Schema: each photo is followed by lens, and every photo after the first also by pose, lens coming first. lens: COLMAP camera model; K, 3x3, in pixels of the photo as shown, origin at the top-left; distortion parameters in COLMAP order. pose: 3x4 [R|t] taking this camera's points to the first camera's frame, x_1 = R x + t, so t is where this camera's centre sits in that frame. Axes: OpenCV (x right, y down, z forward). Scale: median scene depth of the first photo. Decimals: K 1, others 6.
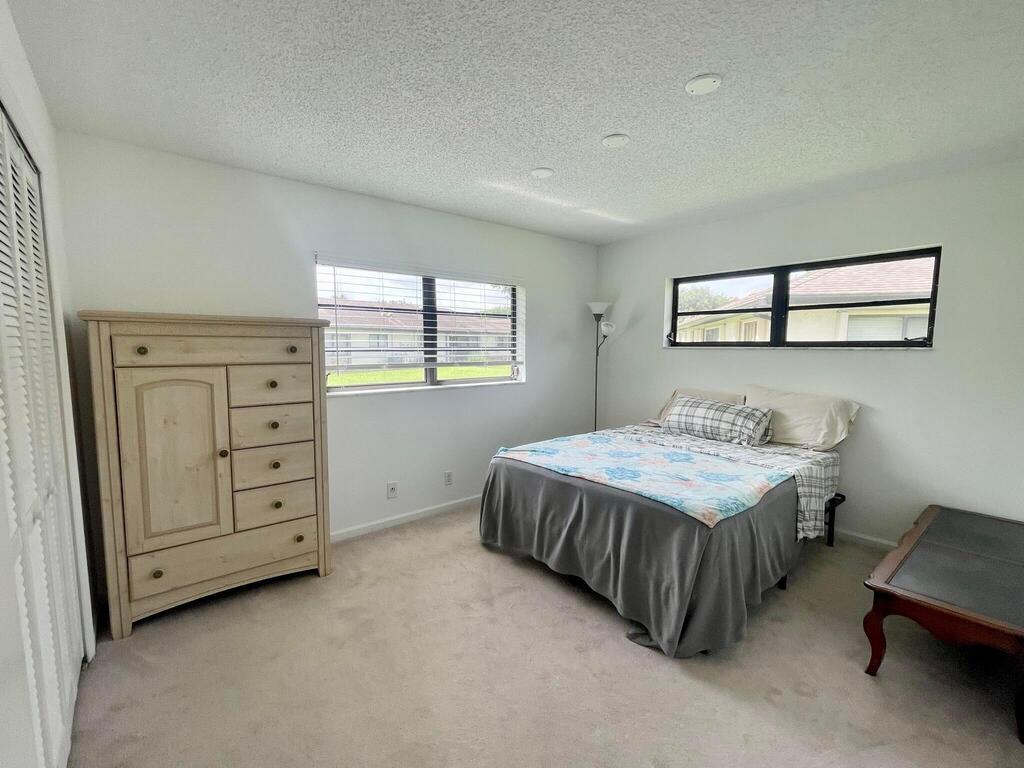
lens RADIAL K [[459.4, 0, 519.6], [0, 459.4, 383.4], [0, 0, 1]] dist [0.001975, 0.000865]
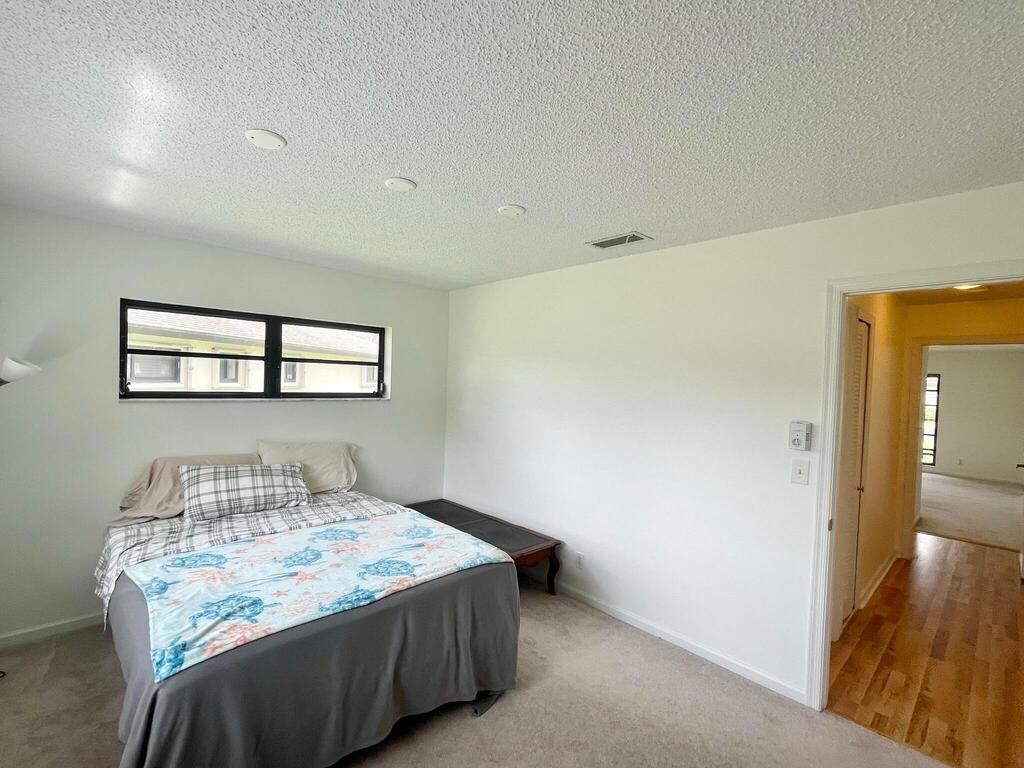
lens RADIAL K [[459.4, 0, 503.3], [0, 459.4, 388.3], [0, 0, 1]] dist [0.001975, 0.000865]
pose [[-0.043852, -0.024462, 0.998739, -0.462831], [0.046336, 0.998575, 0.026492, -0.110425], [-0.997963, 0.047439, -0.042656, 0.594922]]
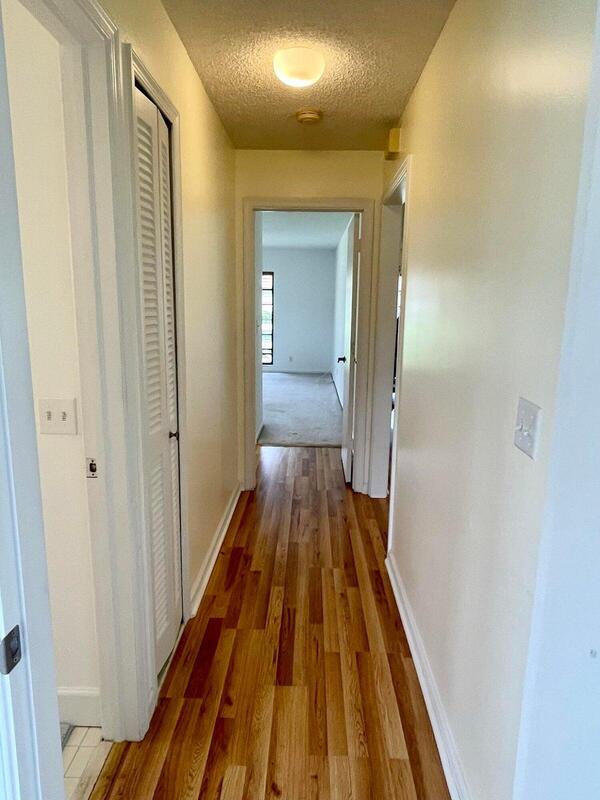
lens RADIAL K [[519.8, 0, 298.9], [0, 519.8, 402.3], [0, 0, 1]] dist [0.001035, -0.000256]
pose [[-0.751483, -0.129386, 0.646941, -0.316719], [0.047720, 0.967353, 0.248899, -0.077441], [-0.658025, 0.217915, -0.720775, 0.443512]]
